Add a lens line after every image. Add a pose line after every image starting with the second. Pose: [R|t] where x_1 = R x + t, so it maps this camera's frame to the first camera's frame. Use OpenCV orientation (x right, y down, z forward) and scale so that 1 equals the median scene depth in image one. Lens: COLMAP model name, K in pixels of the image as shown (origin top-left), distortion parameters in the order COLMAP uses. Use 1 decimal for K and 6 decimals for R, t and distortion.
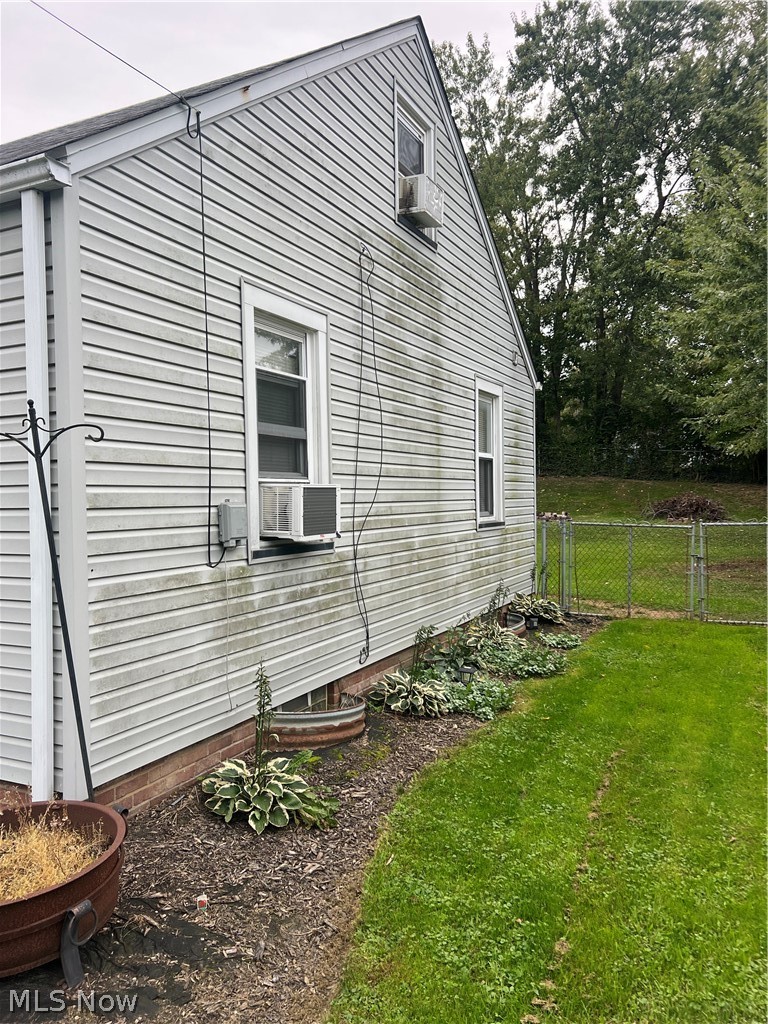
lens RADIAL K [[758.6, 0, 384.0], [0, 758.6, 512.0], [0, 0, 1]] dist [0.059620, -0.000310]
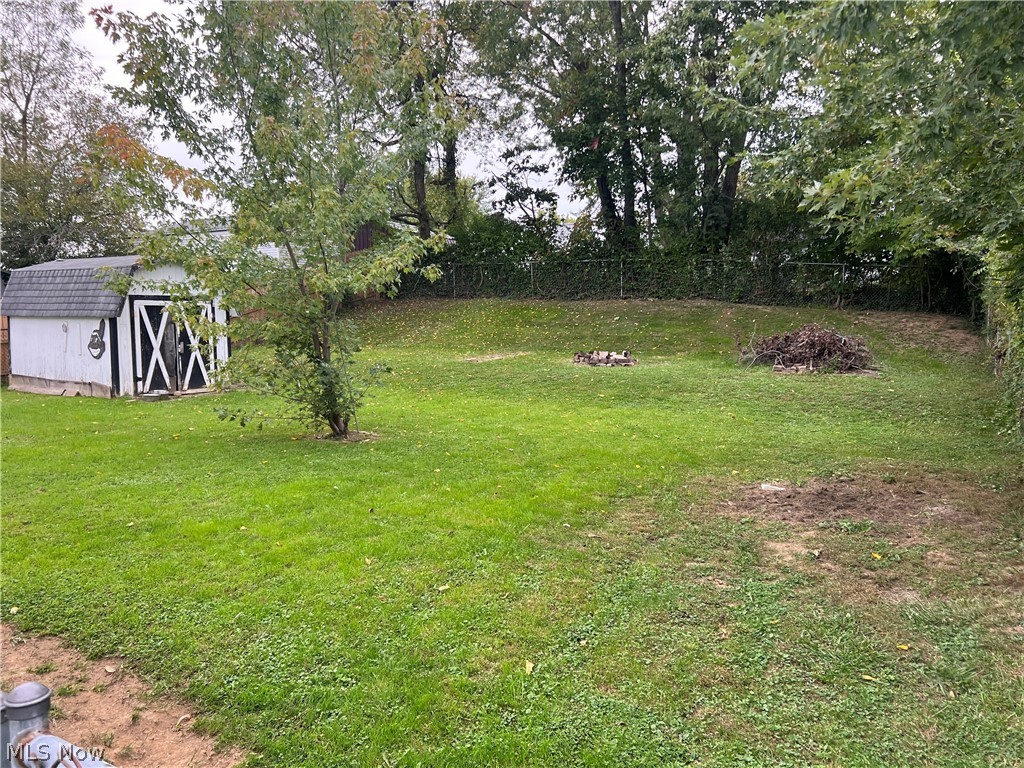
lens RADIAL K [[758.6, 0, 512.0], [0, 758.6, 384.0], [0, 0, 1]] dist [0.059620, -0.000310]
pose [[0.998702, 0.017531, -0.047814, 0.150634], [-0.014581, 0.998009, 0.061358, -0.009560], [0.048794, -0.060581, 0.996970, 0.292366]]
